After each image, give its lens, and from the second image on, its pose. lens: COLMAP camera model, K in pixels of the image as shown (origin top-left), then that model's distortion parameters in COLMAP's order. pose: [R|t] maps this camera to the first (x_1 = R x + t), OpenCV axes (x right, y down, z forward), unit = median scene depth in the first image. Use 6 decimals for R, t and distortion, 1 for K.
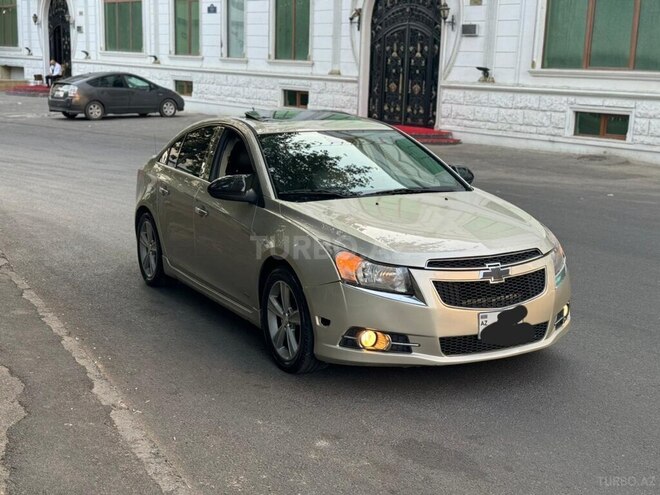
lens RADIAL K [[917.1, 0, 330.0], [0, 917.1, 247.5], [0, 0, 1]] dist [0.154199, -0.325652]
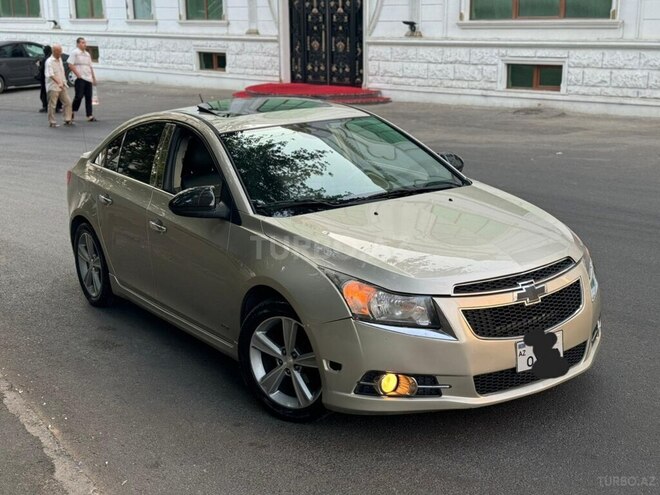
lens RADIAL K [[914.6, 0, 345.4], [0, 914.6, 247.4], [0, 0, 1]] dist [0.196931, -0.529752]
pose [[0.992181, -0.070156, 0.103223, -0.043270], [0.064903, 0.996462, 0.053396, -0.041034], [-0.106604, -0.046279, 0.993224, 0.102390]]
